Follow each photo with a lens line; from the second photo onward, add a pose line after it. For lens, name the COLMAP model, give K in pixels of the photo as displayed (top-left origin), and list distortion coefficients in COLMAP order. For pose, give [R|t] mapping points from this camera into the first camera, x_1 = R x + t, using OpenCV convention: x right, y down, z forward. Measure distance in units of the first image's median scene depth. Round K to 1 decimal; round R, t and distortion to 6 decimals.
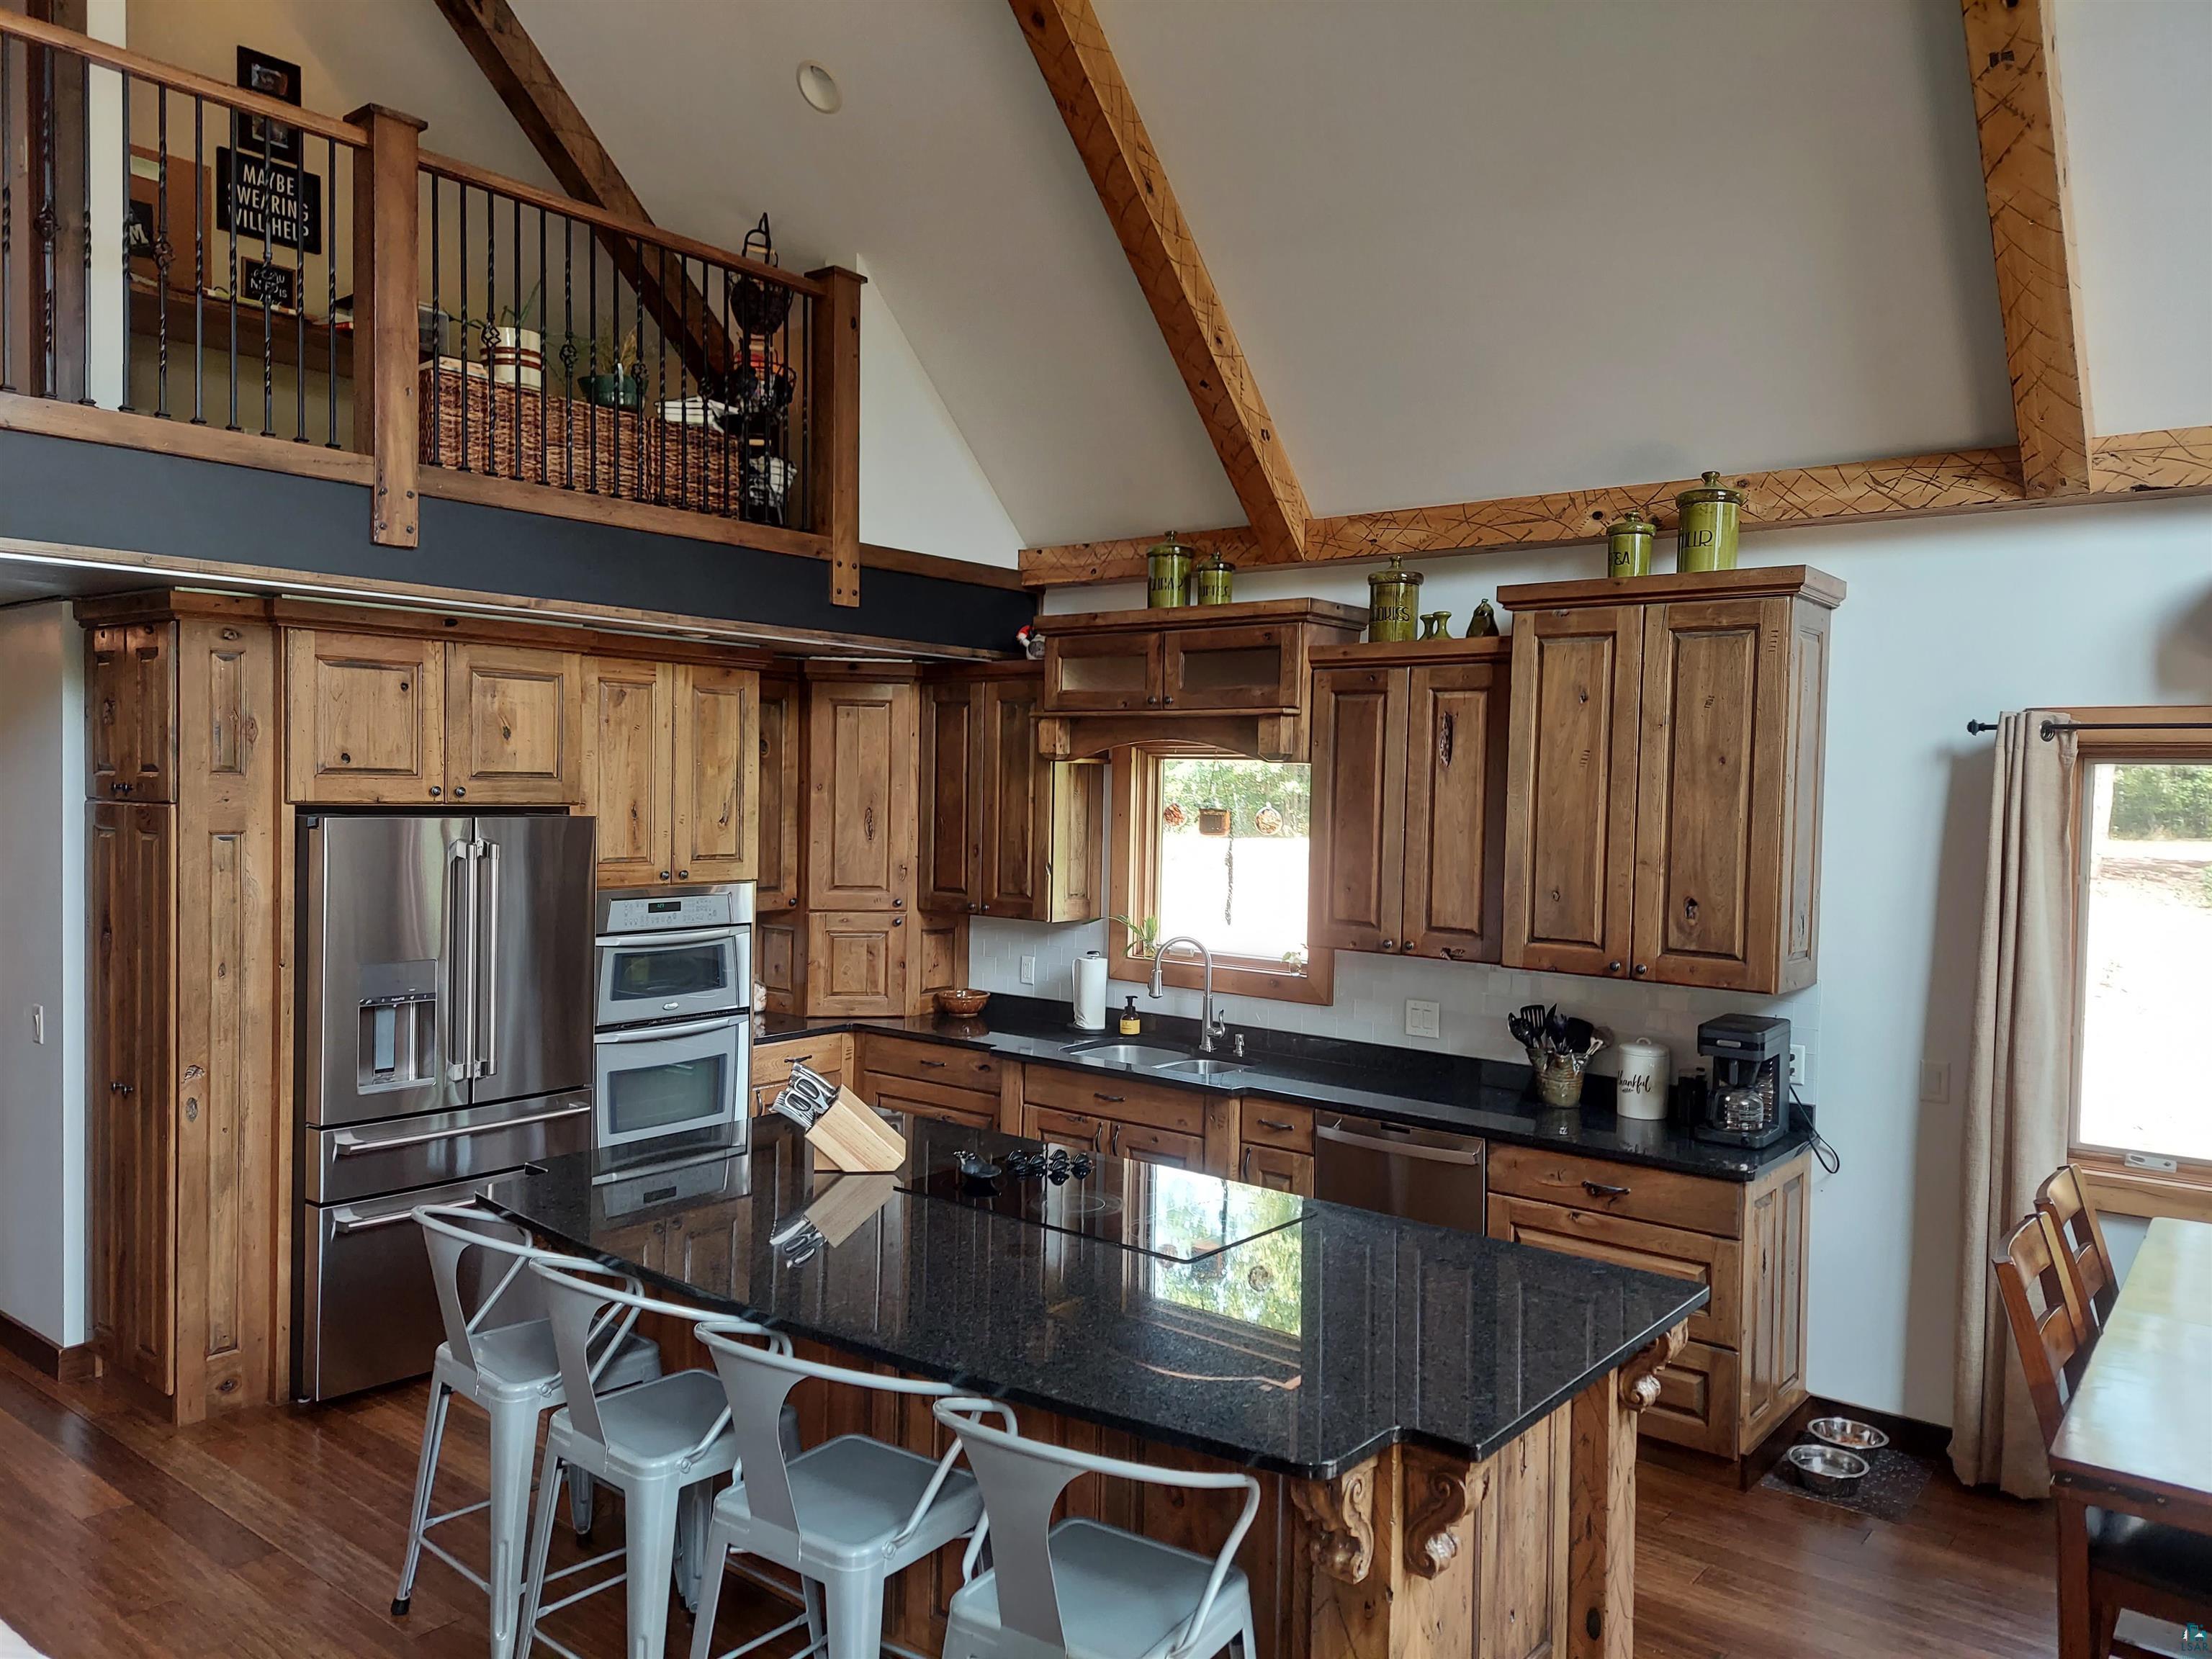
lens RADIAL K [[1587.2, 0, 1118.5], [0, 1587.2, 835.0], [0, 0, 1]] dist [0.094876, -0.100304]
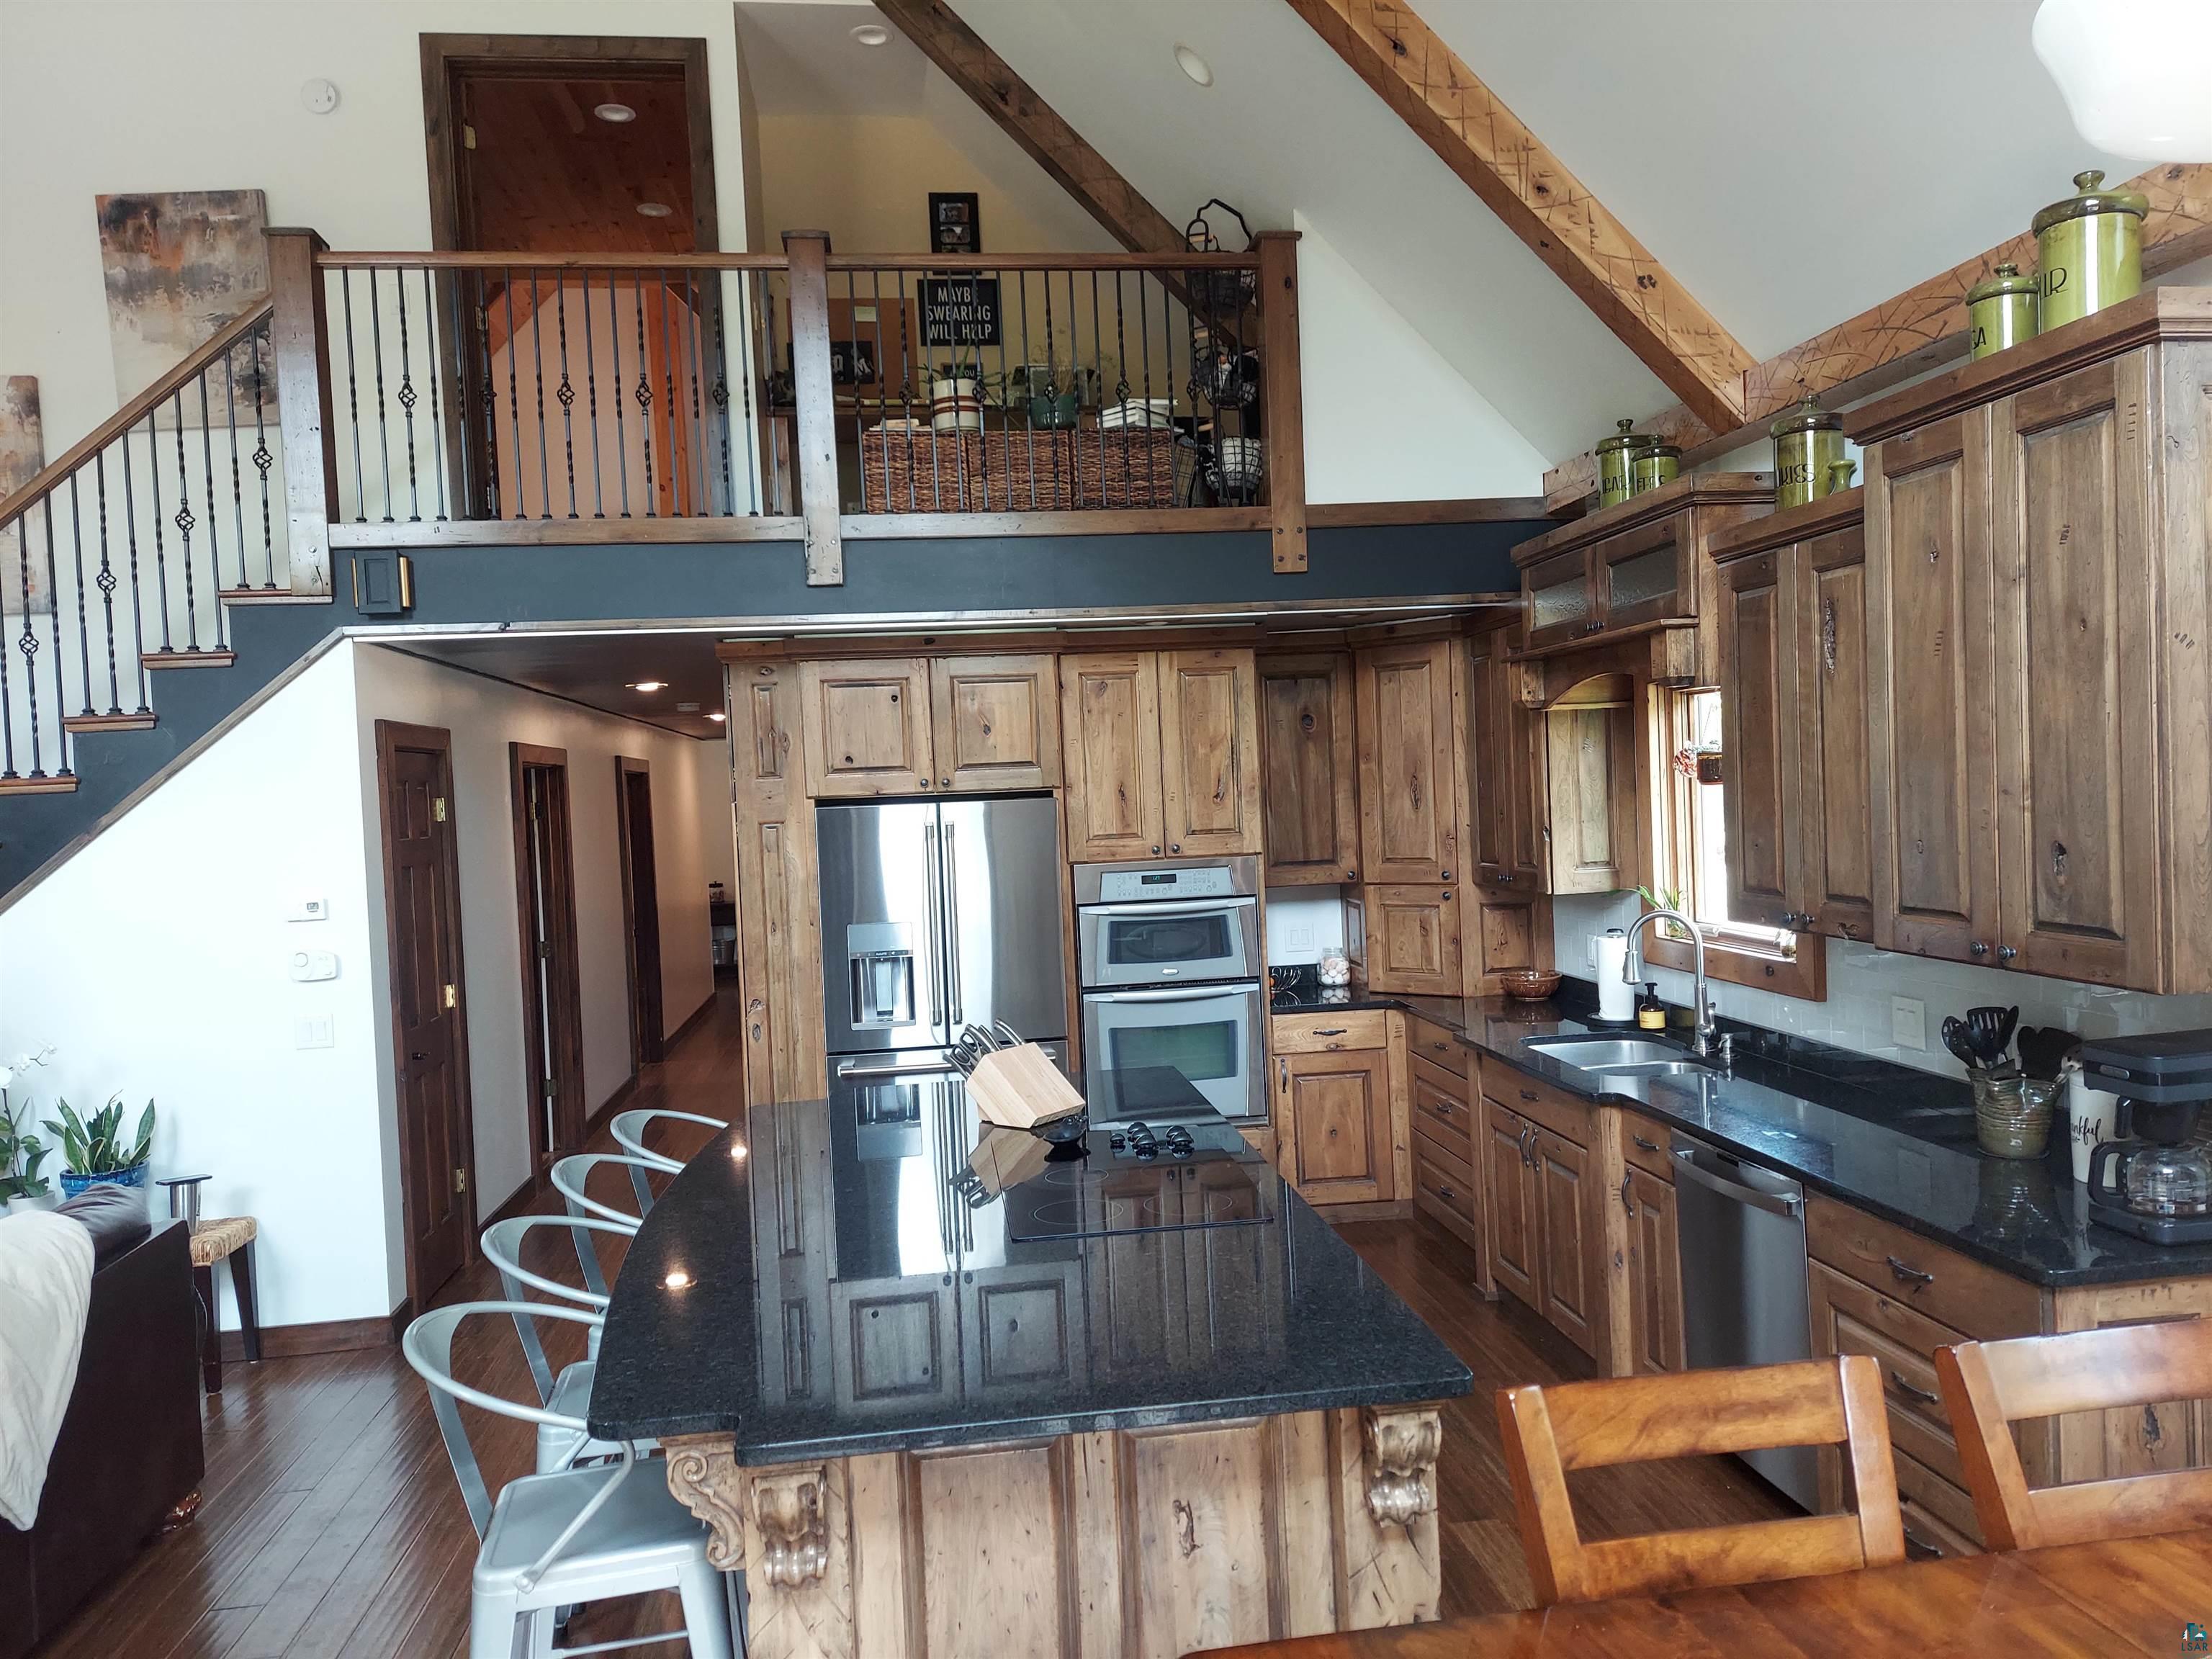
lens RADIAL K [[1587.2, 0, 1100.5], [0, 1587.2, 834.4], [0, 0, 1]] dist [0.094876, -0.100304]
pose [[0.713743, -0.030726, -0.699733, 0.476932], [0.034964, 0.999355, -0.008219, 0.024693], [0.699534, -0.018600, 0.714357, 0.237134]]
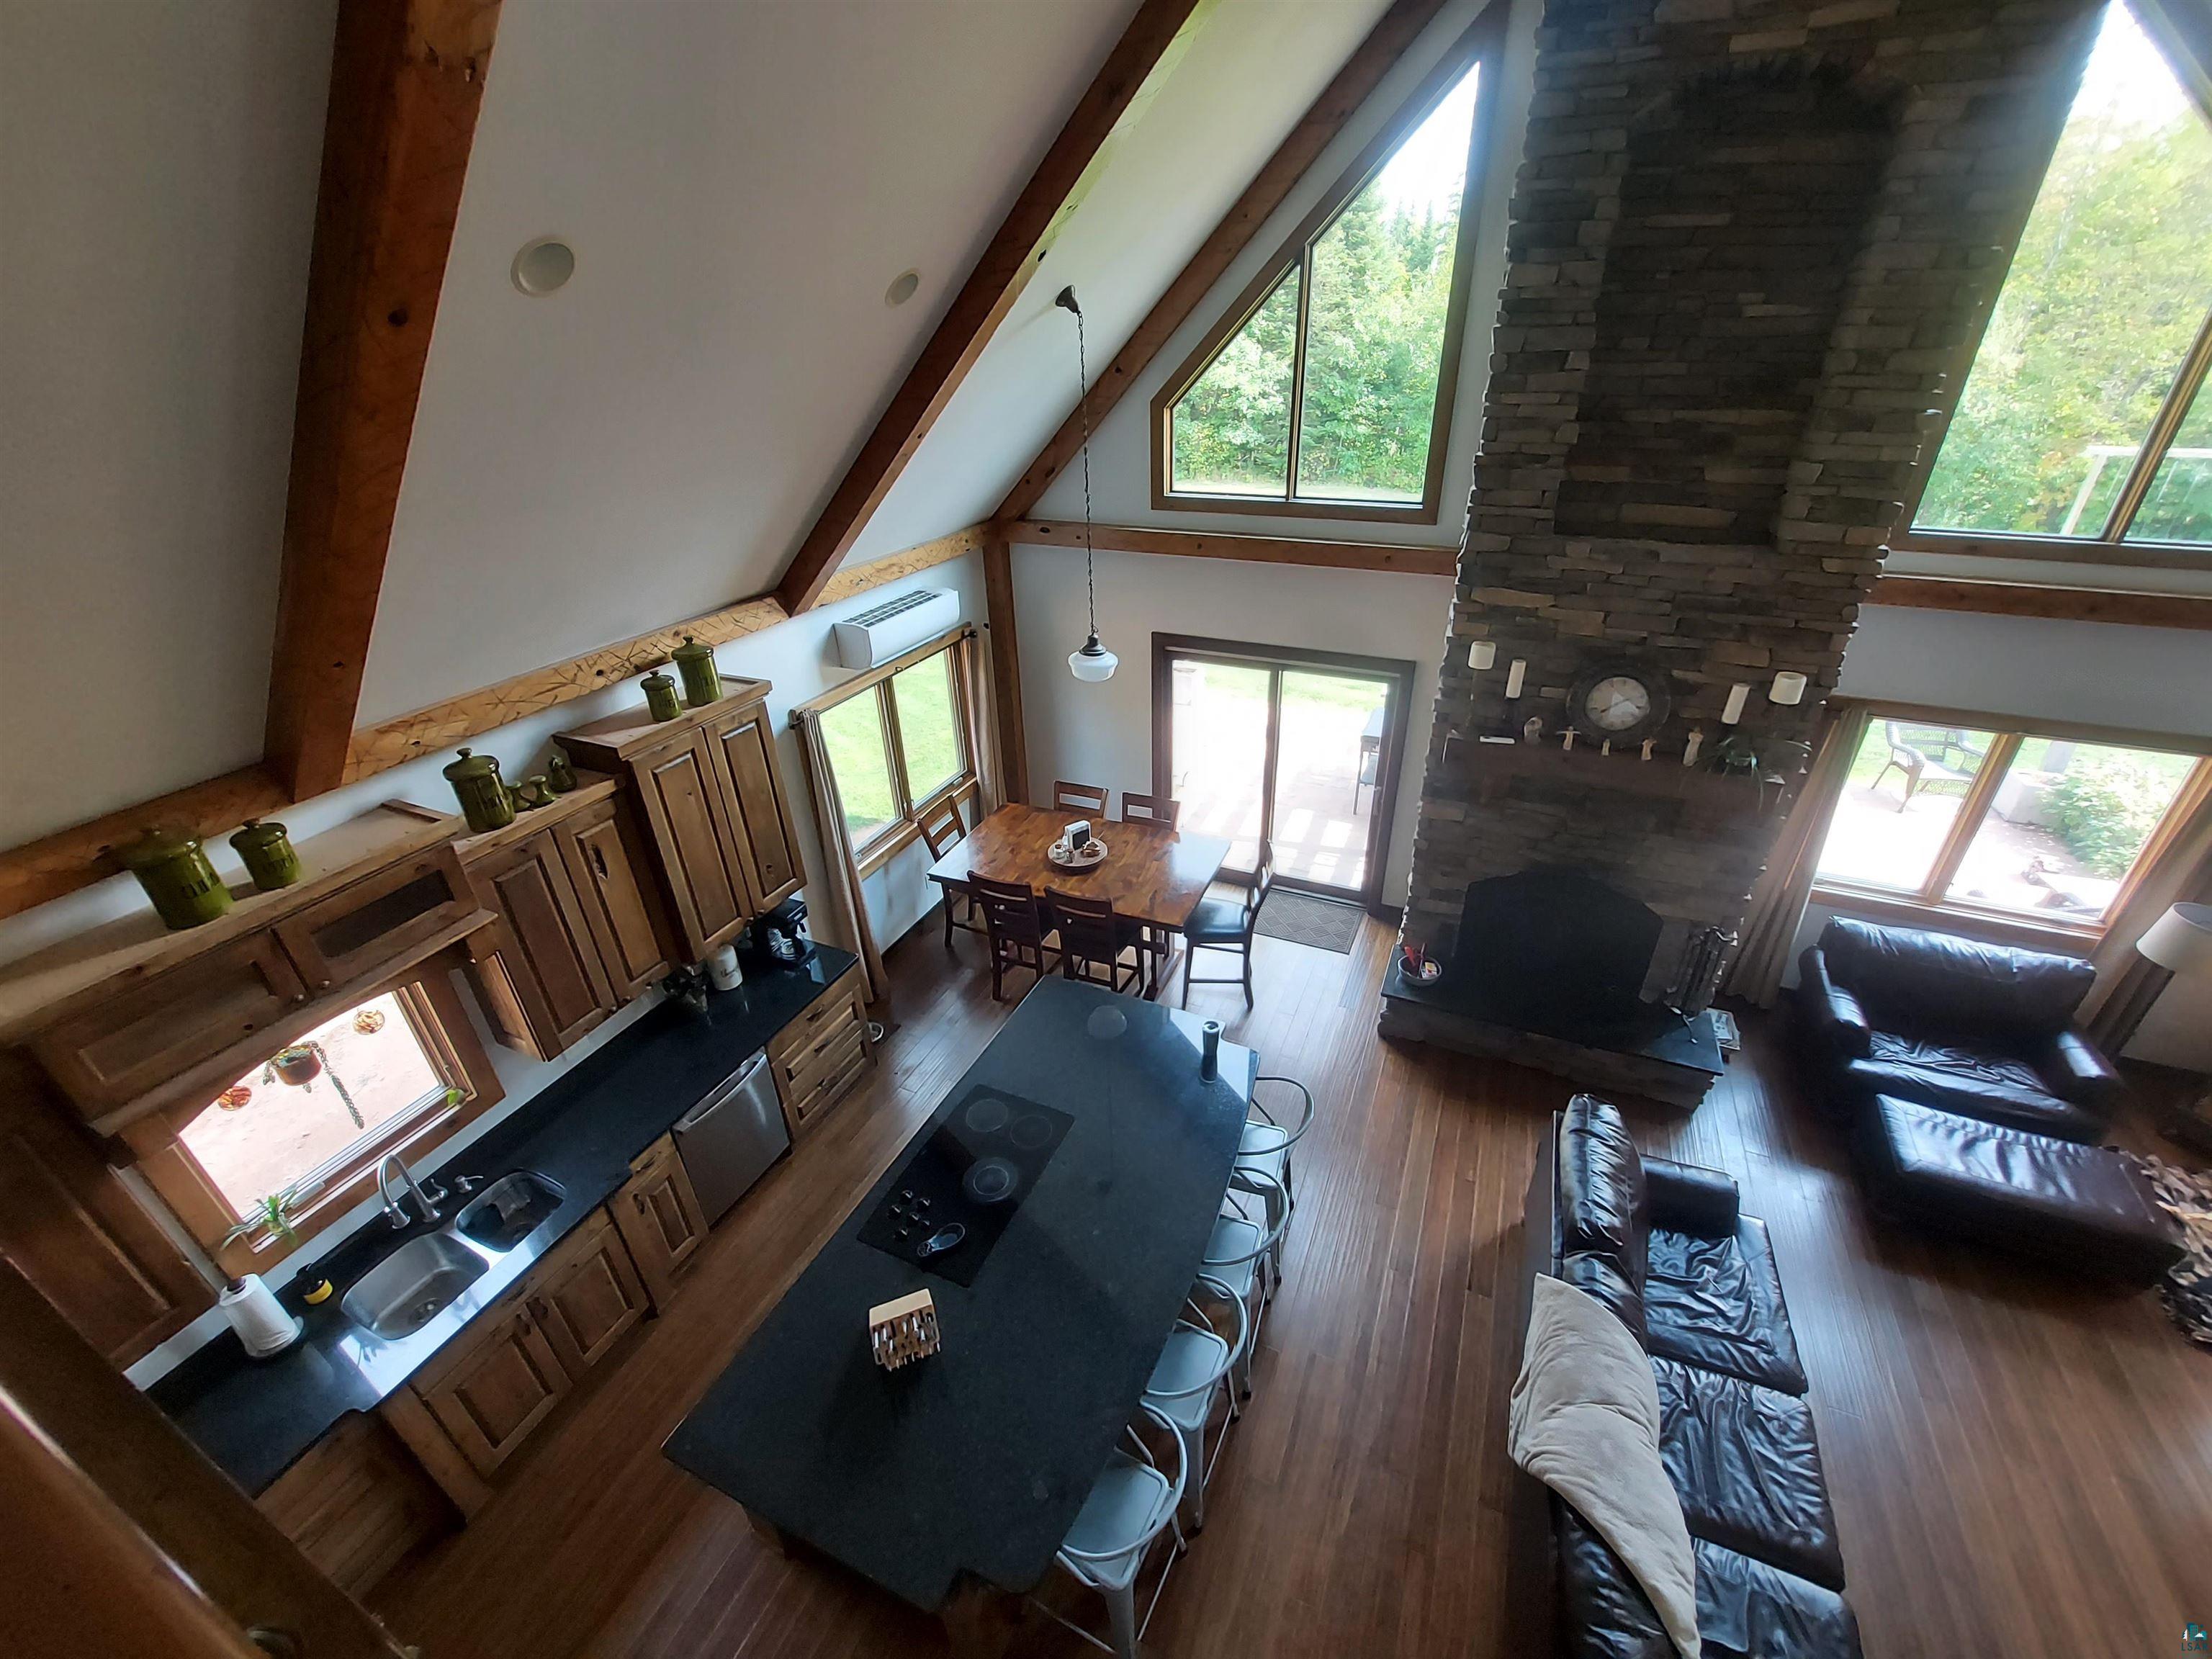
lens RADIAL K [[880.2, 0, 1124.0], [0, 880.2, 823.9], [0, 0, 1]] dist [-0.017534, 0.000532]
pose [[-0.268177, -0.478230, 0.836288, -0.508408], [0.040886, 0.861654, 0.505847, -0.438532], [-0.962502, 0.169849, -0.211523, 0.720910]]
